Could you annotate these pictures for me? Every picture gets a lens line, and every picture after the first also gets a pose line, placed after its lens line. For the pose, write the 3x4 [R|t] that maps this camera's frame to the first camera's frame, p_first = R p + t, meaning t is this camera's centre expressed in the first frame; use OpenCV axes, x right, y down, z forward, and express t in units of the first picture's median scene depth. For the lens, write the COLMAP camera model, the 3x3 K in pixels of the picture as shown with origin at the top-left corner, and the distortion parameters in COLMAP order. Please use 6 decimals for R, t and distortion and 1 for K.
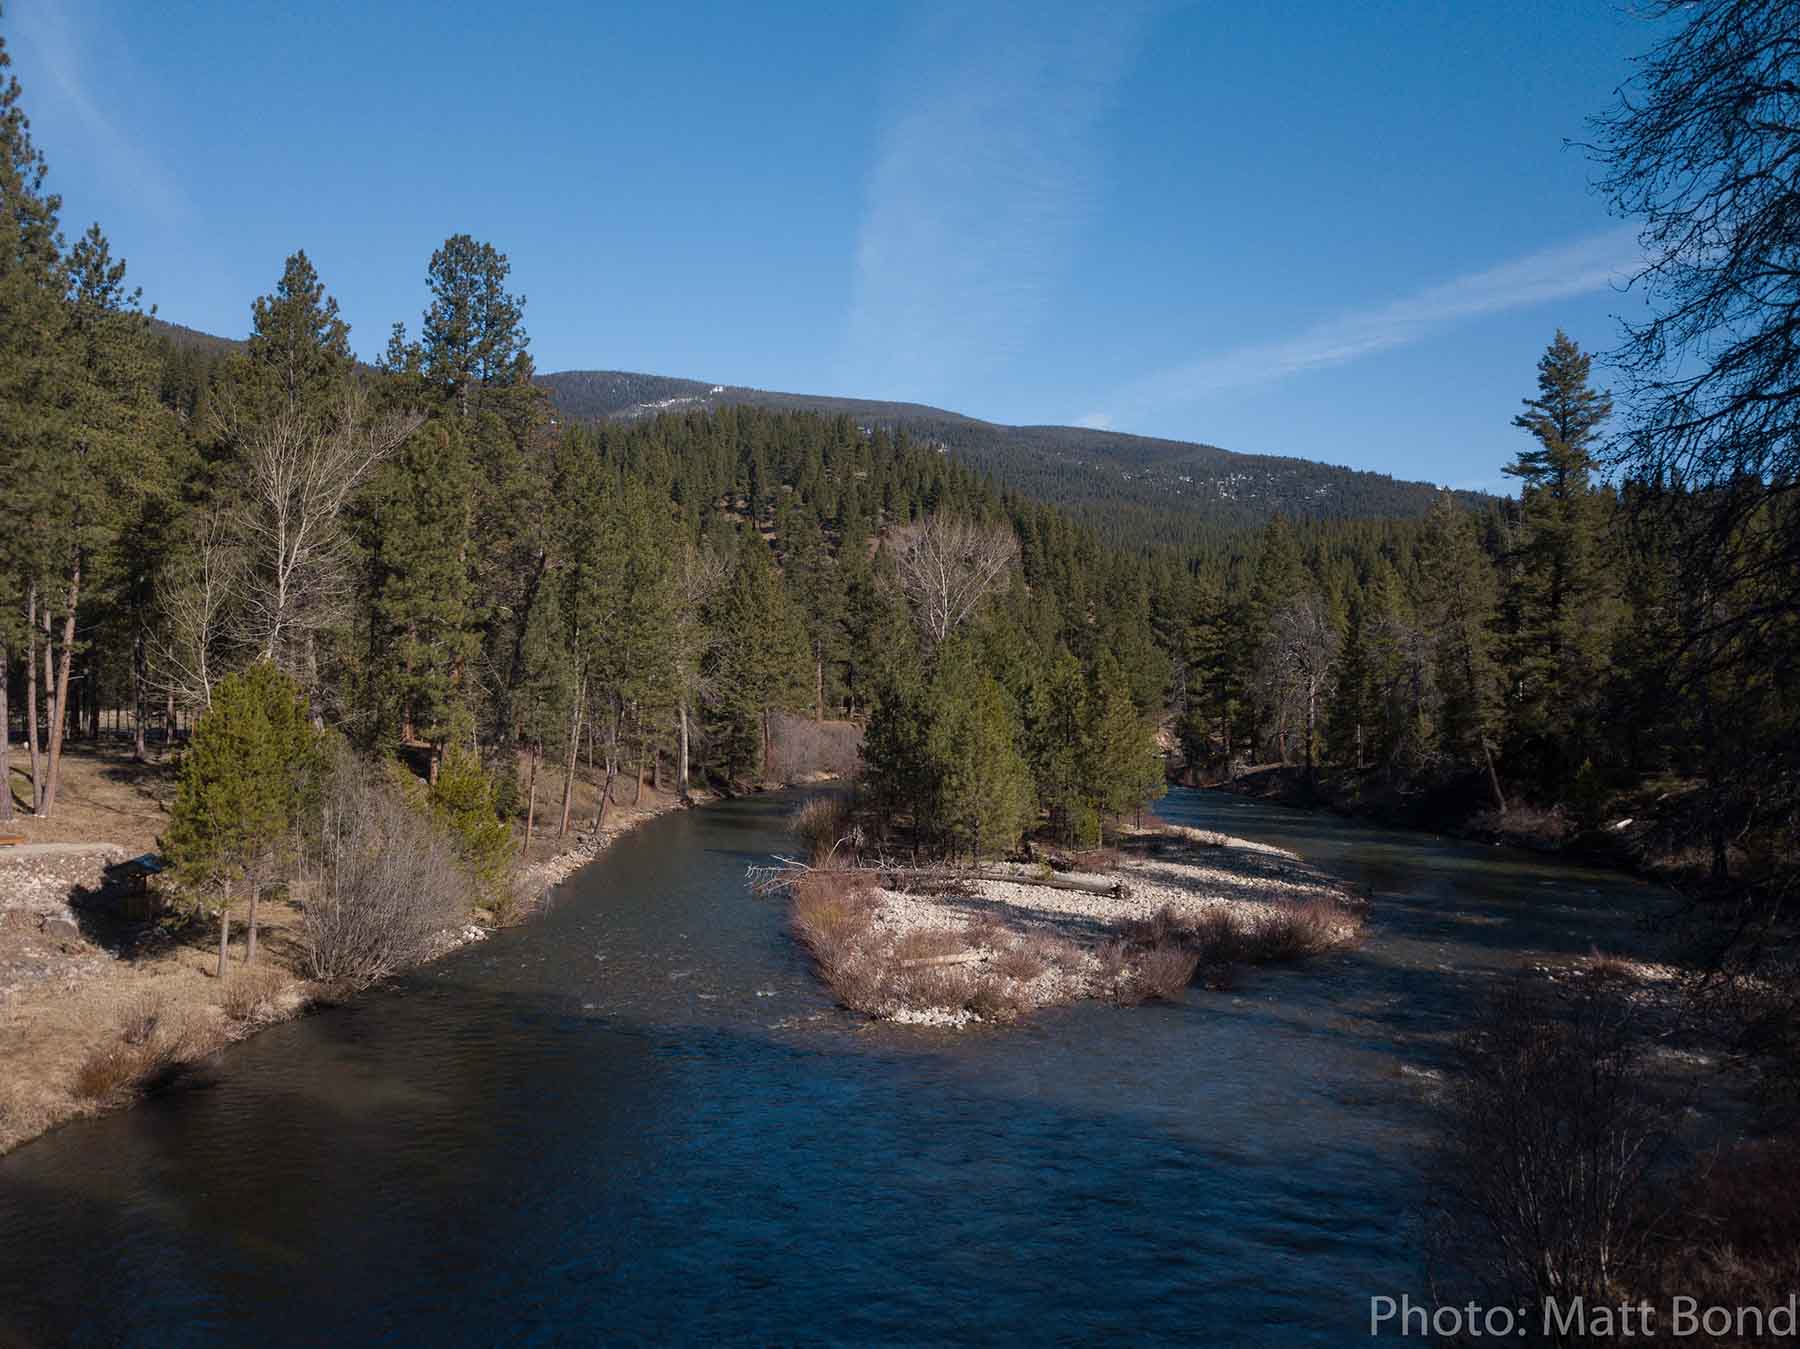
lens RADIAL K [[1408.4, 0, 900.0], [0, 1408.4, 674.5], [0, 0, 1]] dist [0.039340, 0.007653]
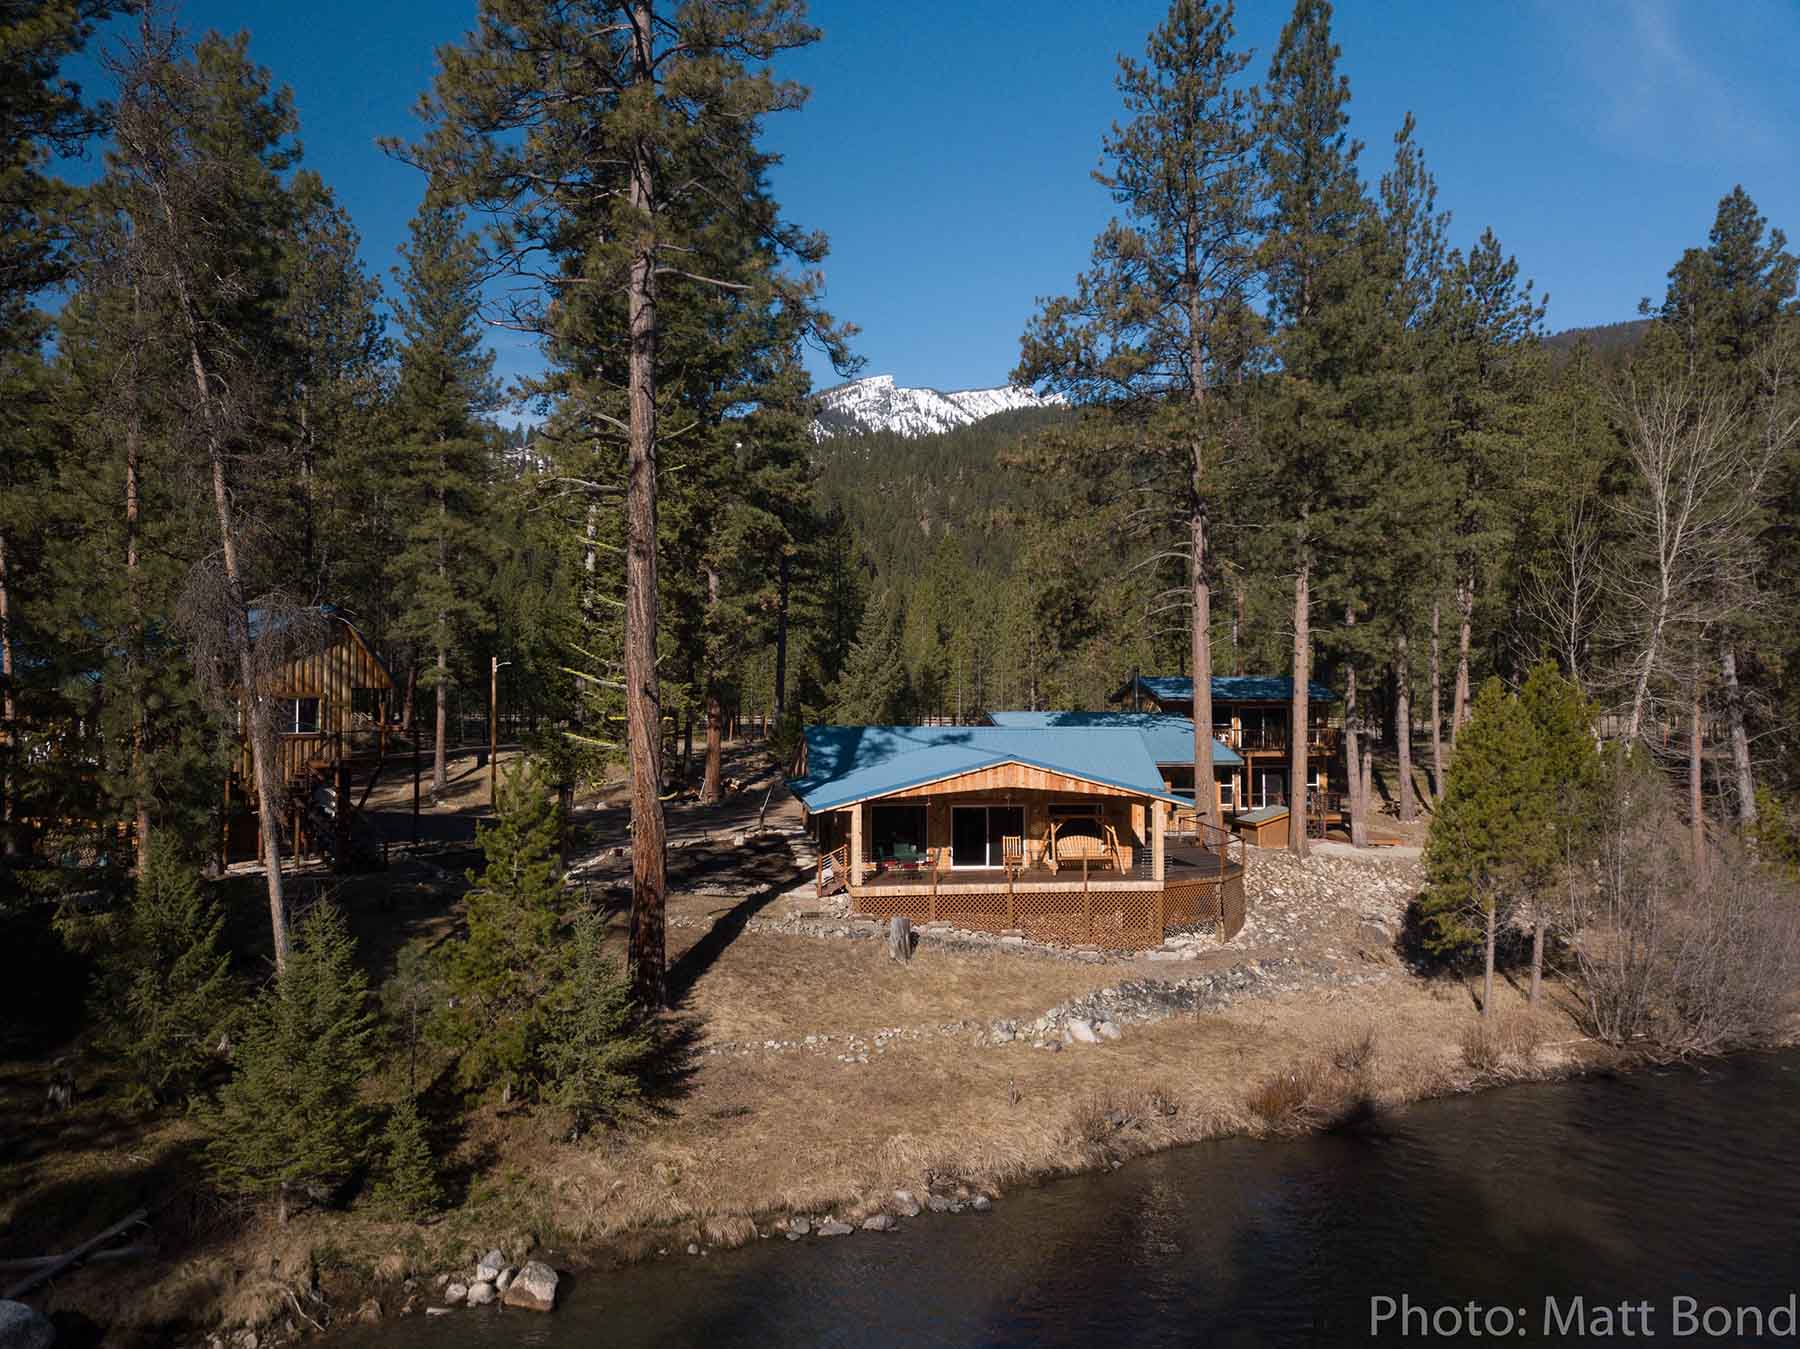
lens RADIAL K [[1408.4, 0, 900.0], [0, 1408.4, 674.5], [0, 0, 1]] dist [0.039340, 0.007653]
pose [[0.523225, -0.019823, -0.851964, 0.065729], [0.017718, 0.999766, -0.012380, 0.000823], [0.852011, -0.008618, 0.523454, 0.138122]]
